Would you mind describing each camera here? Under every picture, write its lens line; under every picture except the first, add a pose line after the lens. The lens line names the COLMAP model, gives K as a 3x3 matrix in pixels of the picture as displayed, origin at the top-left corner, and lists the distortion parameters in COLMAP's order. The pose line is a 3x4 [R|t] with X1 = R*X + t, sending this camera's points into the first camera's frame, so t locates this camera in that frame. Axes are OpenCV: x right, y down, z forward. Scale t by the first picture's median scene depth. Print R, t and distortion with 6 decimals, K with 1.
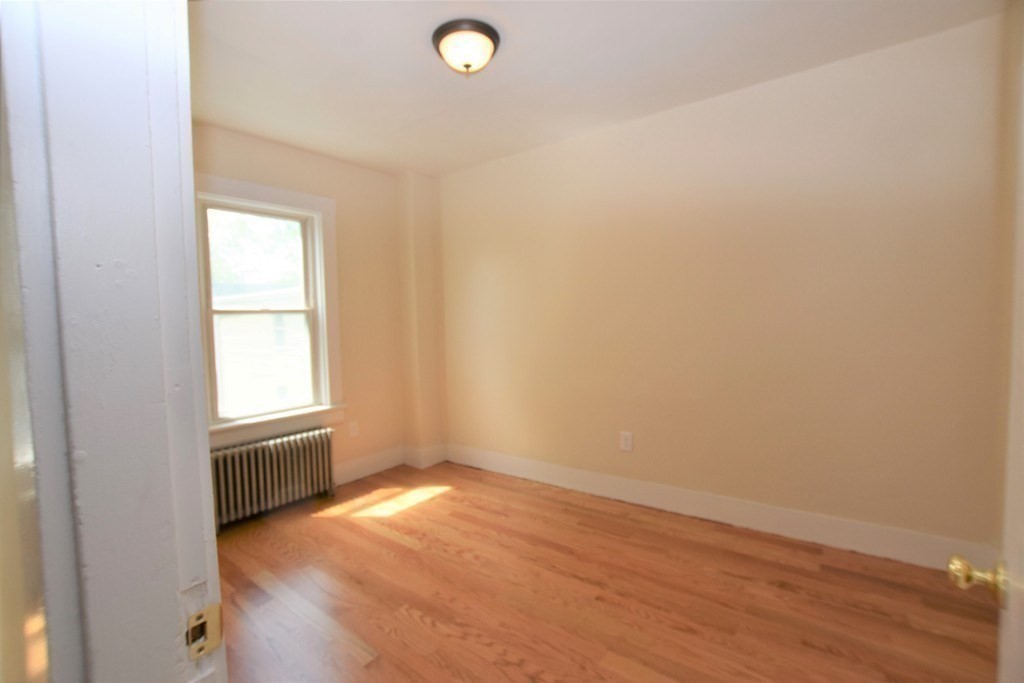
lens RADIAL K [[451.5, 0, 515.6], [0, 451.5, 335.8], [0, 0, 1]] dist [-0.015827, 0.000661]
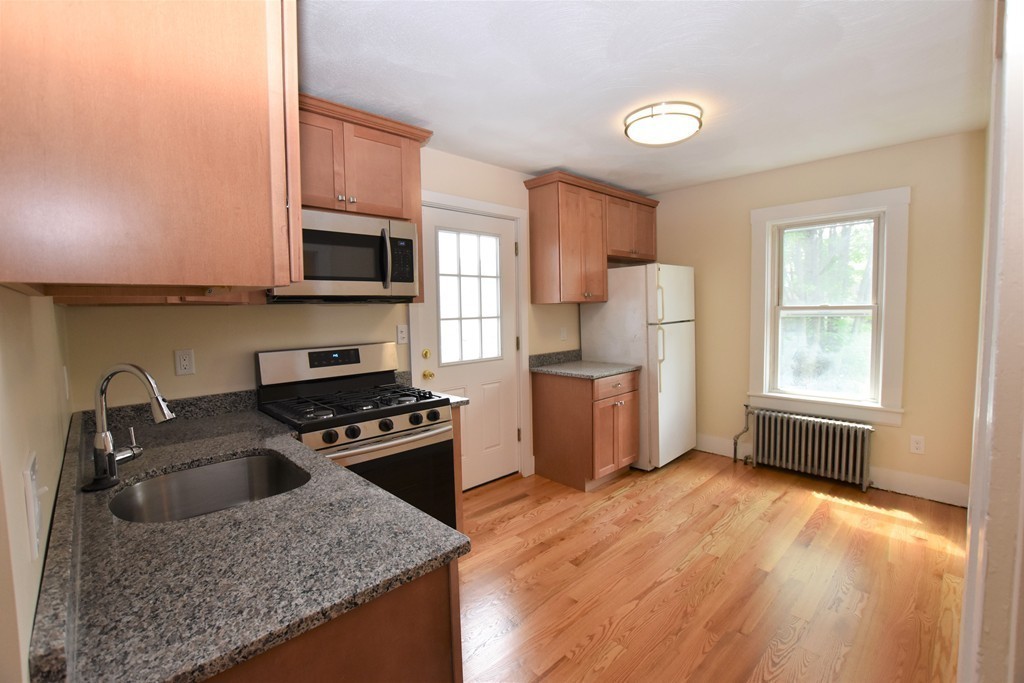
lens RADIAL K [[451.5, 0, 515.6], [0, 451.5, 335.8], [0, 0, 1]] dist [-0.015827, 0.000661]
pose [[-0.135445, 0.098190, -0.985907, 0.640889], [-0.011411, 0.994857, 0.100648, -0.082853], [0.990719, 0.024883, -0.133628, 0.347611]]
